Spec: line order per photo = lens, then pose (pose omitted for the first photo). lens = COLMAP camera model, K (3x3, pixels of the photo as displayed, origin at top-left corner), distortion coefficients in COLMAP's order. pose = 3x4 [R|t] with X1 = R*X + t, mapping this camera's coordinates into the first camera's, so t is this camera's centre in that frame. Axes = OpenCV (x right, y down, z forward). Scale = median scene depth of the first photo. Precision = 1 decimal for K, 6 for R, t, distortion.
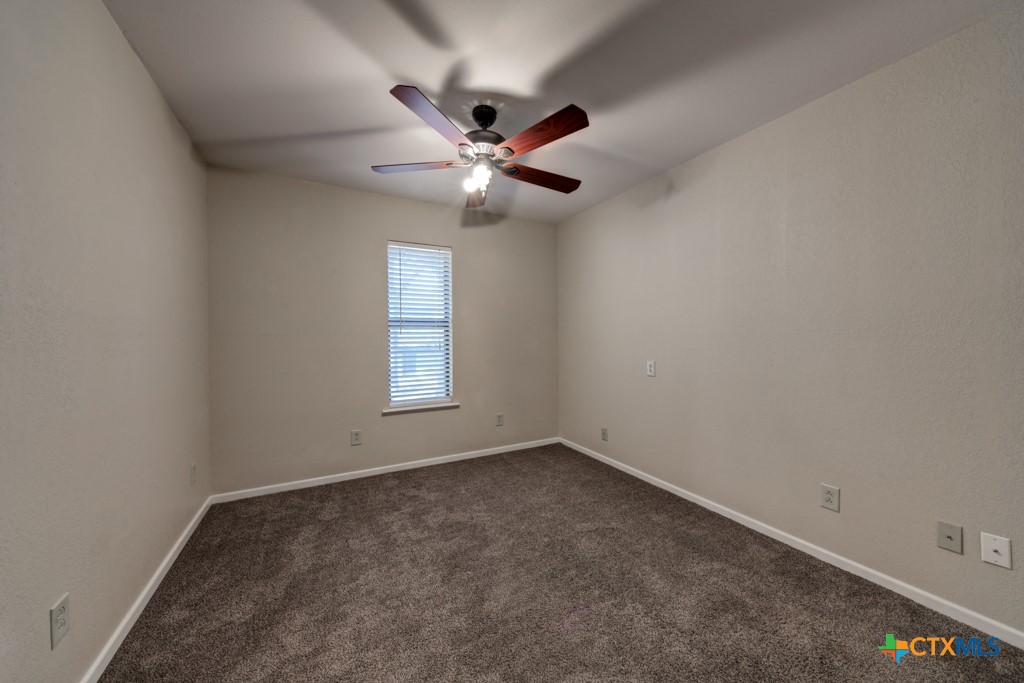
lens RADIAL K [[354.7, 0, 512.3], [0, 354.7, 339.2], [0, 0, 1]] dist [0.003554, 0.000062]
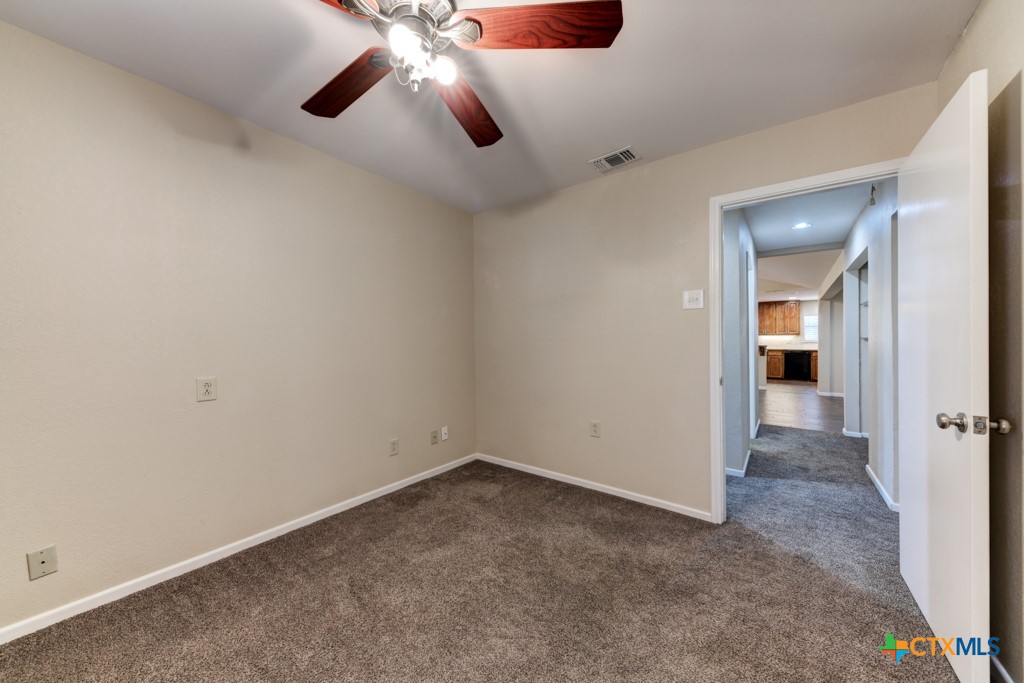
lens RADIAL K [[354.7, 0, 512.7], [0, 354.7, 340.5], [0, 0, 1]] dist [0.003554, 0.000062]
pose [[-0.417727, 0.017192, 0.908410, -0.621555], [0.019345, 0.999763, -0.010026, 0.015747], [-0.908367, 0.013385, -0.417960, 1.048874]]
